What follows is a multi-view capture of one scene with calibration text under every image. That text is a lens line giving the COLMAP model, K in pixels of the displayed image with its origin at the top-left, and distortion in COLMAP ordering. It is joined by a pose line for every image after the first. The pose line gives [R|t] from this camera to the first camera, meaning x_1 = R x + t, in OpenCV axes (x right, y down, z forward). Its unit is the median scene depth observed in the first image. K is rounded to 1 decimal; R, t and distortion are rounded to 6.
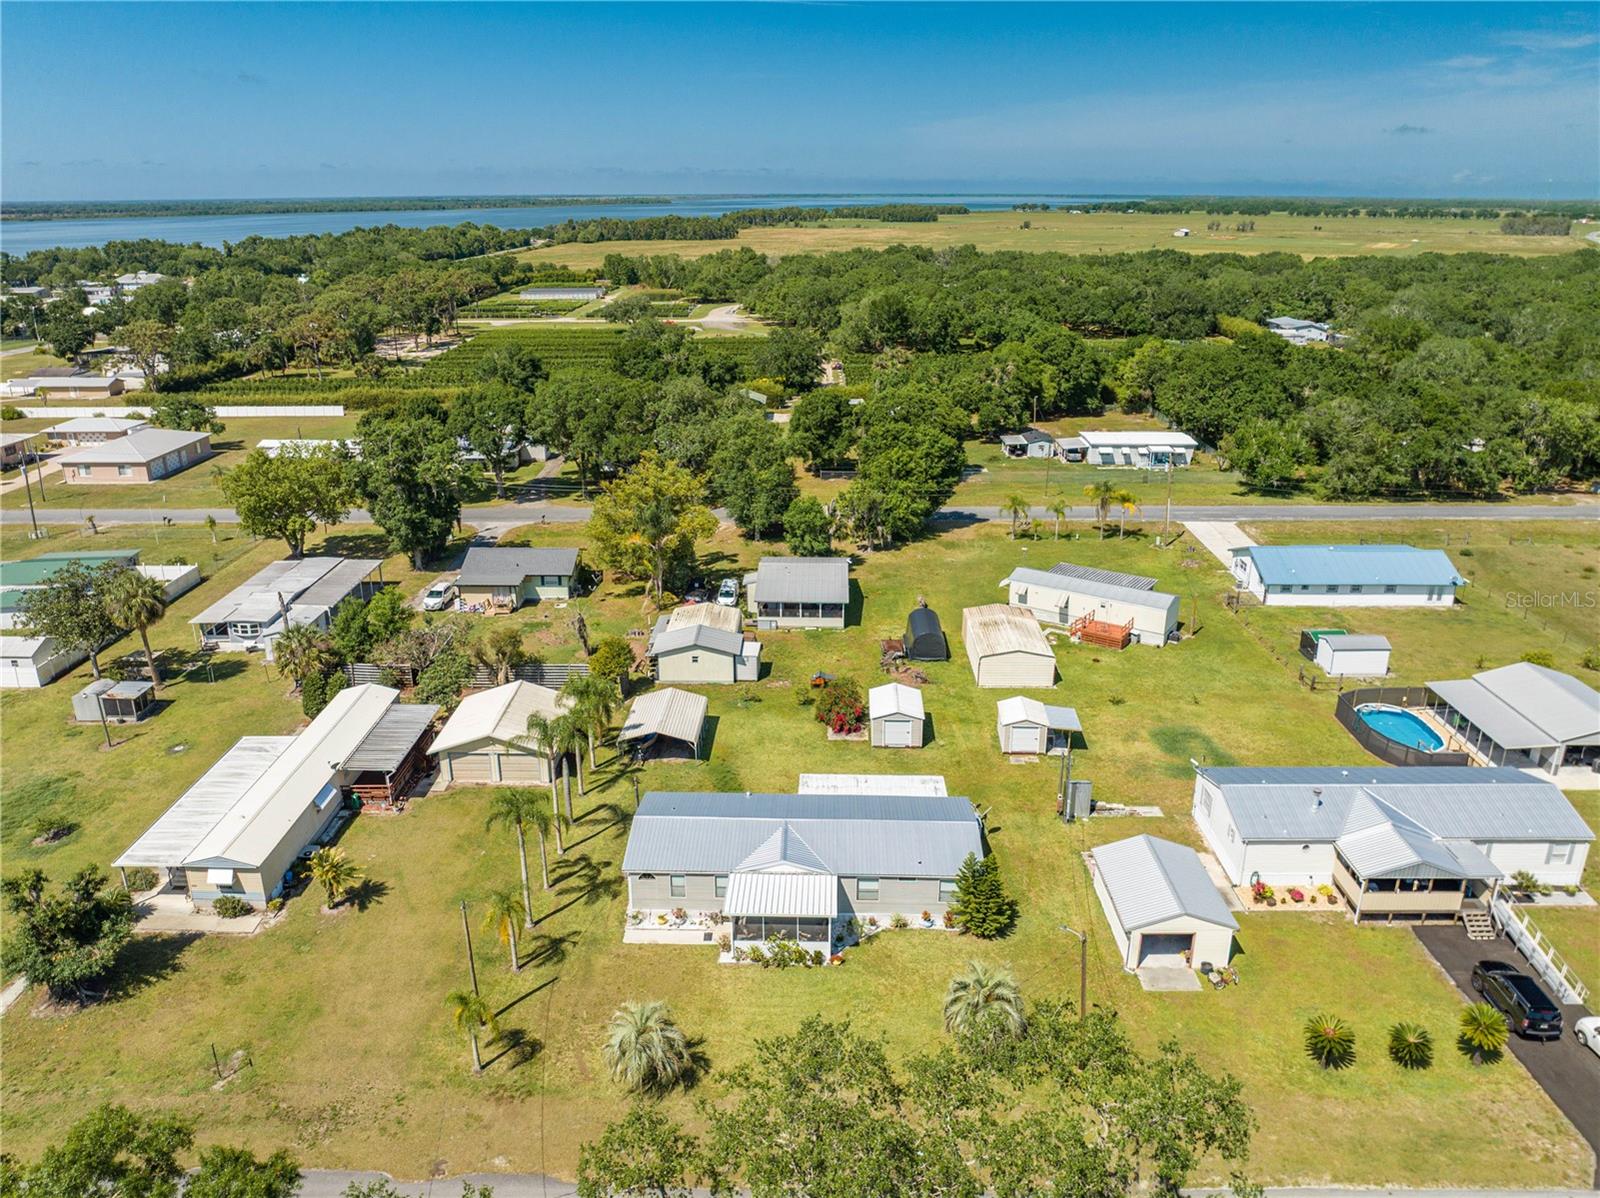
lens RADIAL K [[1144.0, 0, 795.5], [0, 1144.0, 600.5], [0, 0, 1]] dist [-0.039230, 0.009012]
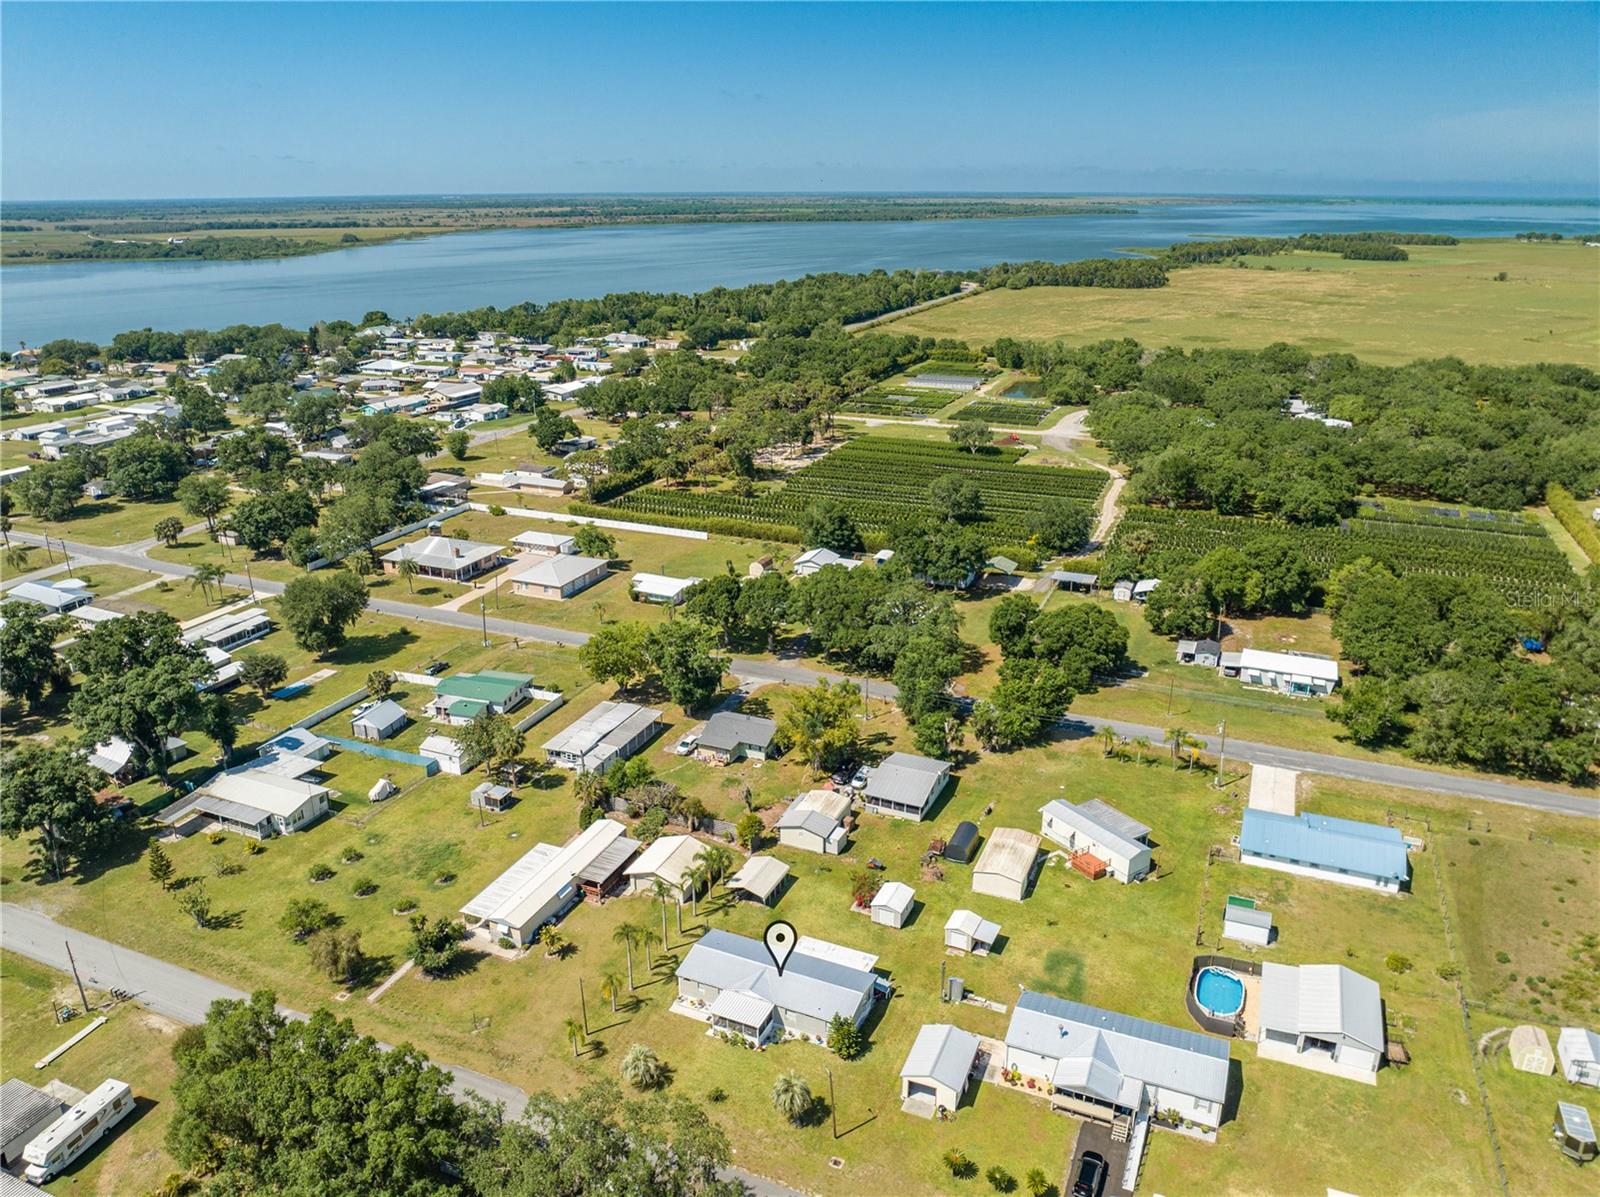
lens RADIAL K [[1144.0, 0, 795.6], [0, 1144.0, 591.7], [0, 0, 1]] dist [-0.039230, 0.009012]
pose [[0.924207, 0.128508, -0.359621, 0.428660], [-0.128961, 0.991387, 0.022841, -0.315874], [0.359458, 0.025267, 0.932819, -0.498714]]
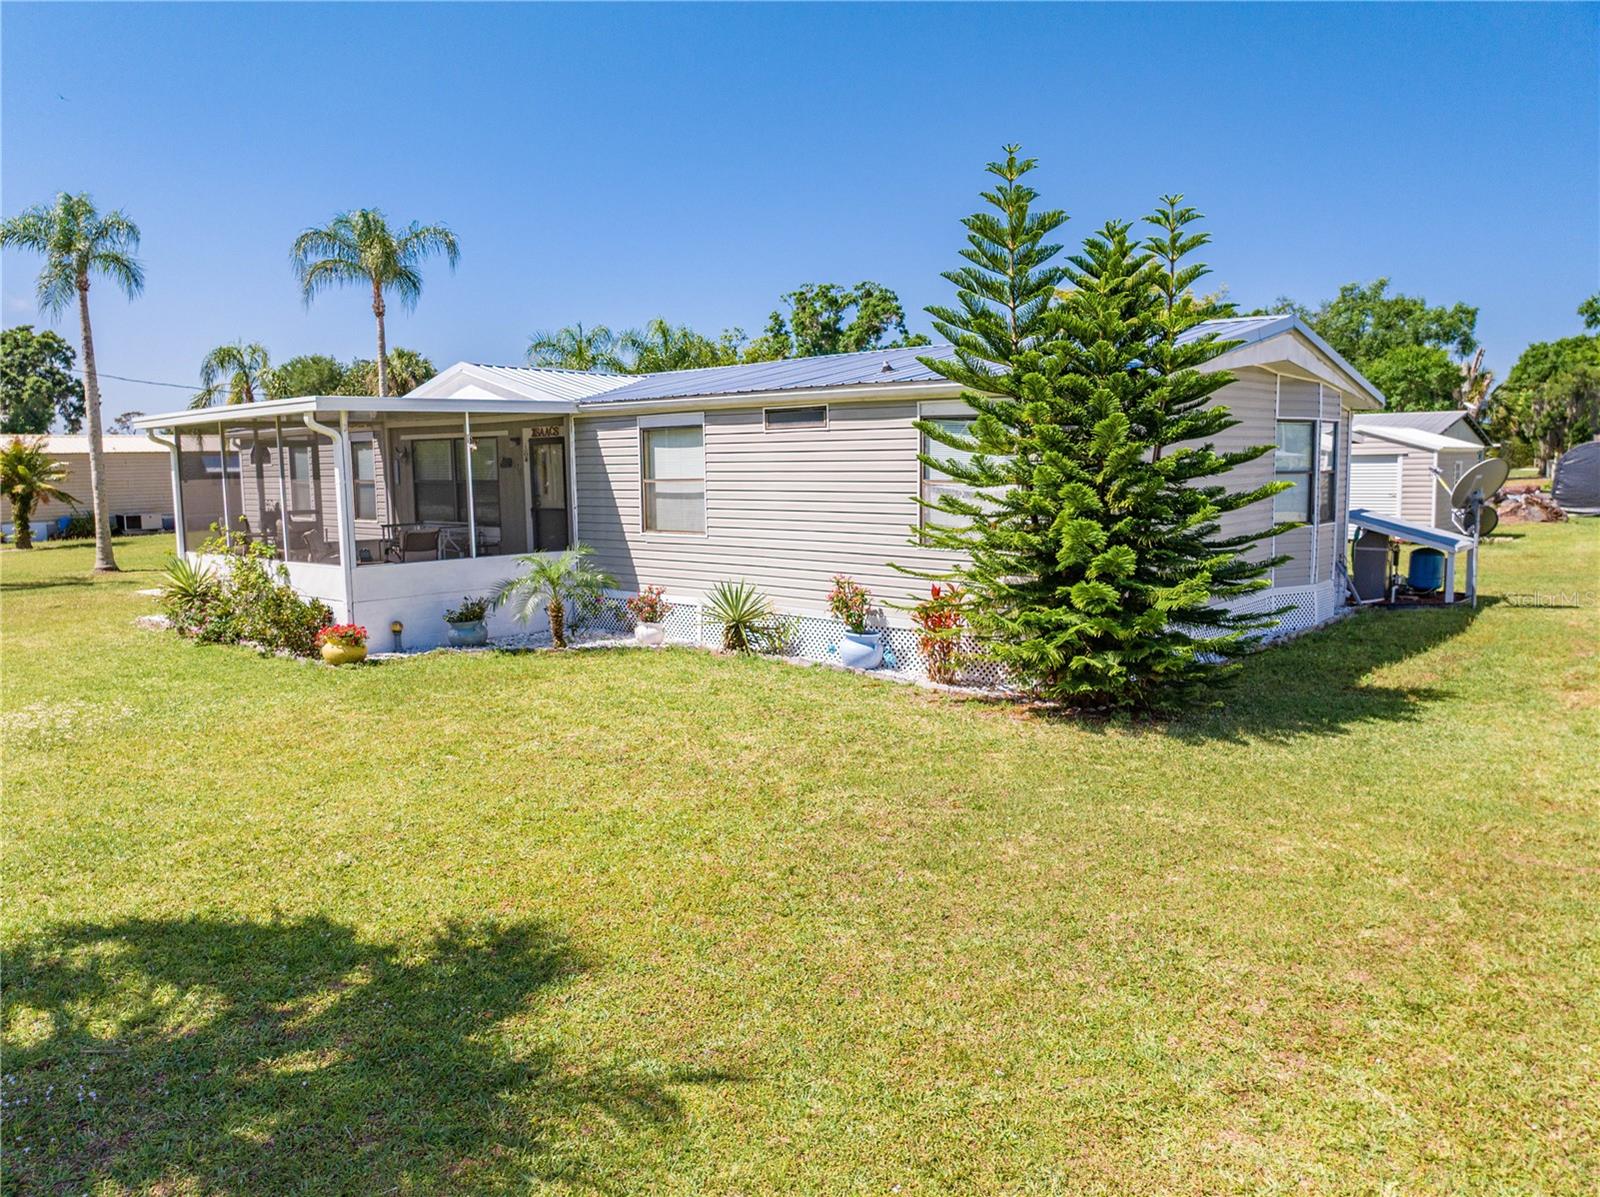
lens RADIAL K [[1144.0, 0, 793.1], [0, 1144.0, 593.4], [0, 0, 1]] dist [-0.039230, 0.009012]
pose [[0.780533, 0.064391, -0.621790, 0.152432], [-0.192357, 0.971158, -0.140894, 0.200337], [0.594784, 0.229578, 0.770407, 0.550233]]
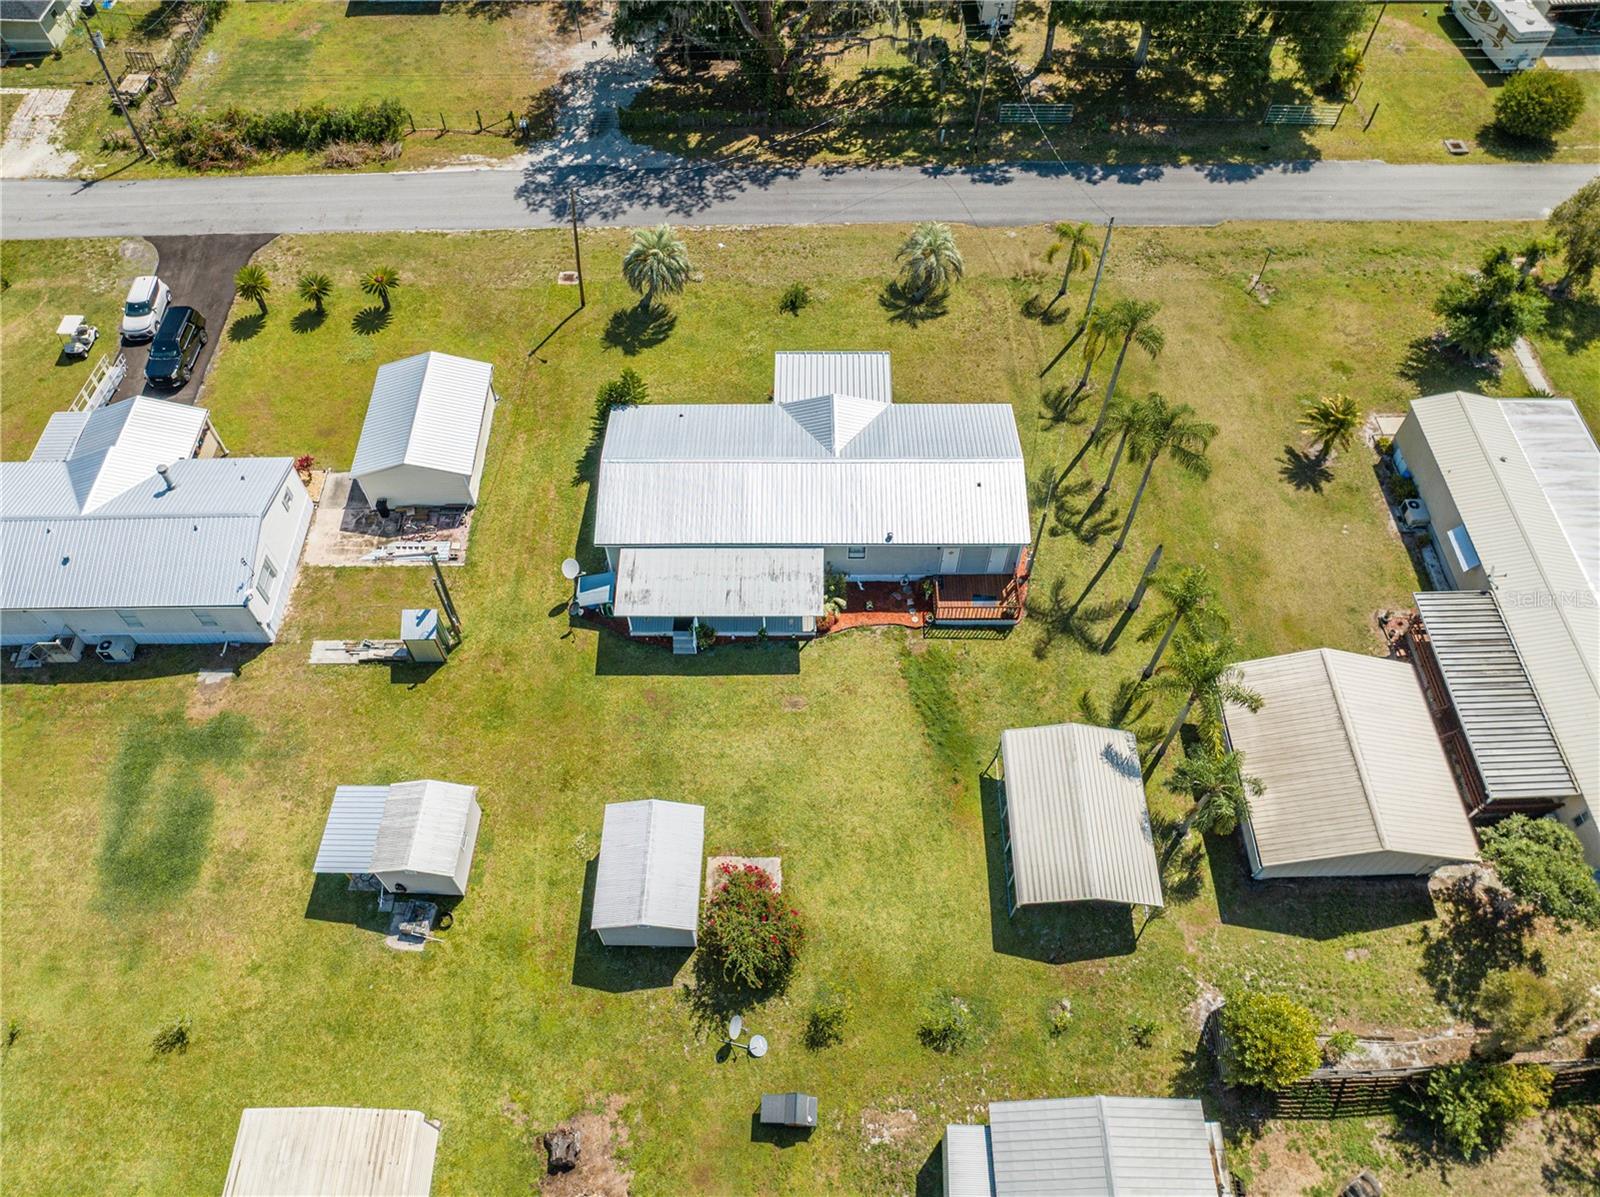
lens RADIAL K [[1144.0, 0, 793.5], [0, 1144.0, 585.4], [0, 0, 1]] dist [-0.039230, 0.009012]
pose [[-0.999663, 0.024715, -0.007930, 0.020726], [-0.001091, 0.265261, 0.964176, -0.394519], [0.025933, 0.963860, -0.265144, 0.900265]]
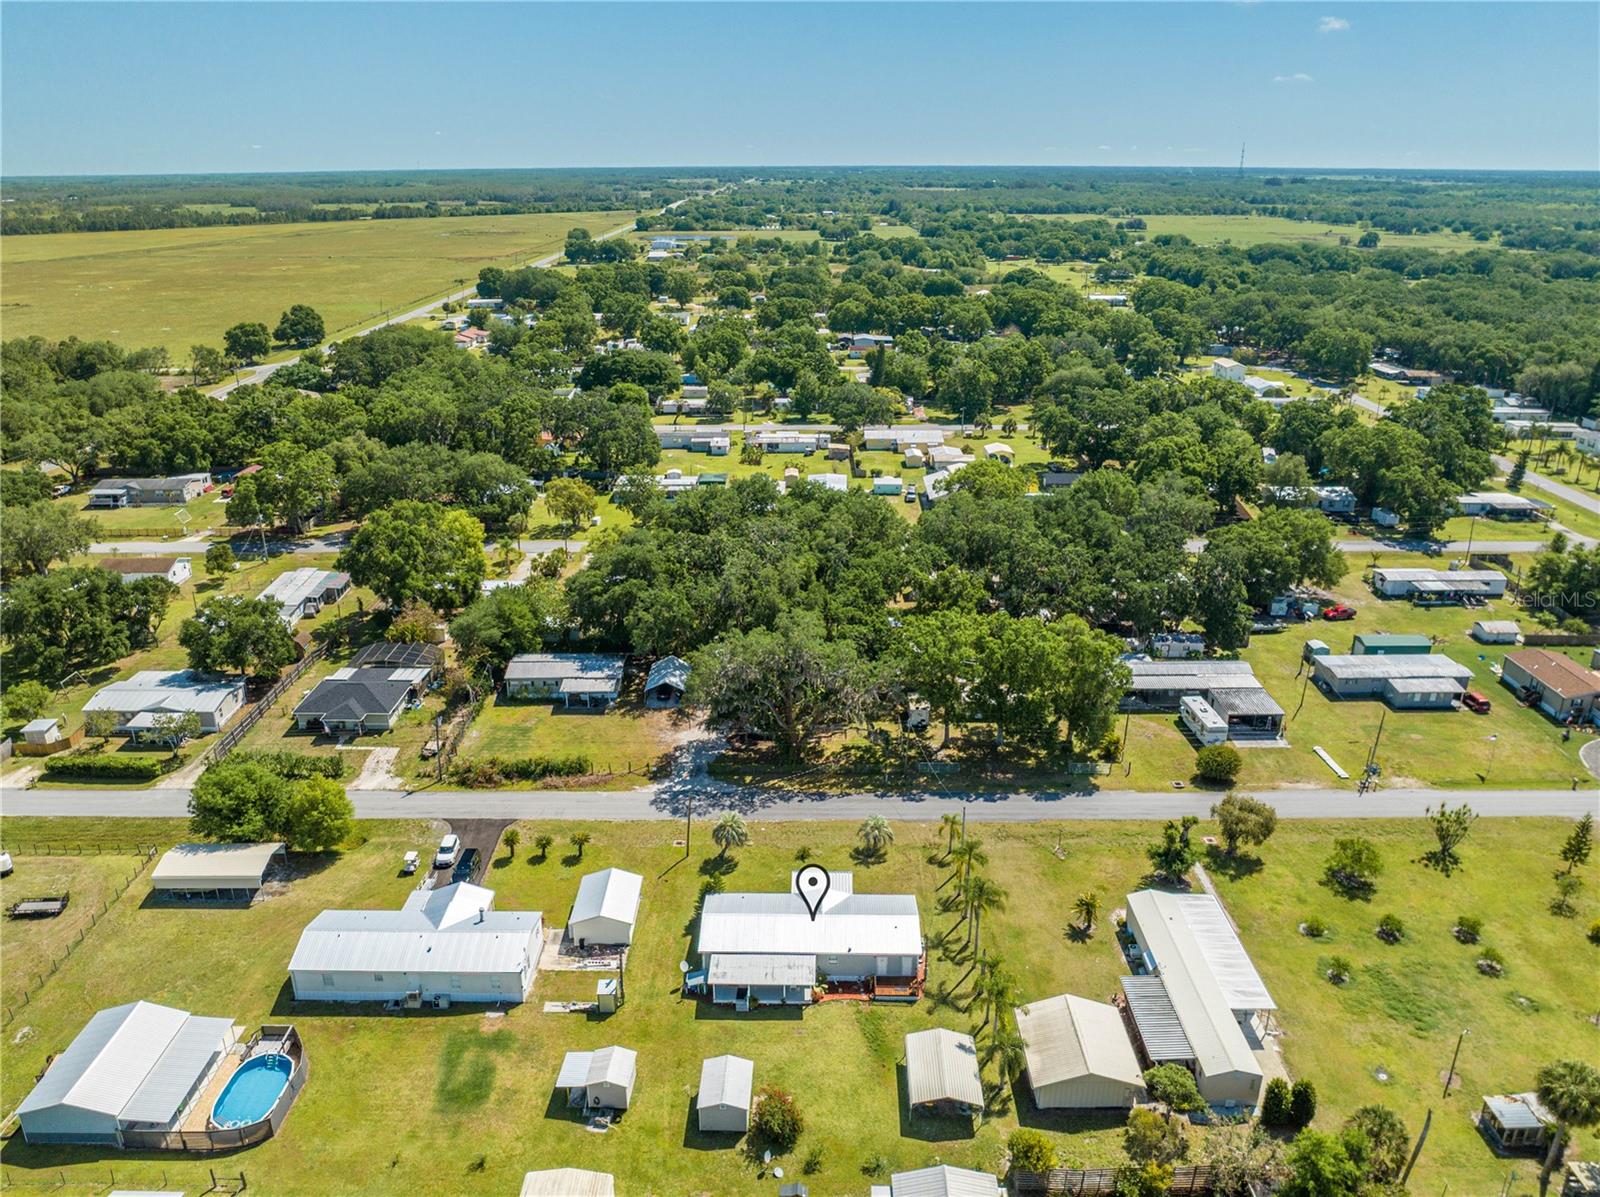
lens RADIAL K [[1144.0, 0, 794.1], [0, 1144.0, 609.6], [0, 0, 1]] dist [-0.039230, 0.009012]
pose [[-0.999962, 0.006436, -0.005935, 0.026013], [0.000941, 0.752969, 0.658055, -0.810735], [0.008705, 0.658025, -0.752946, 1.323797]]
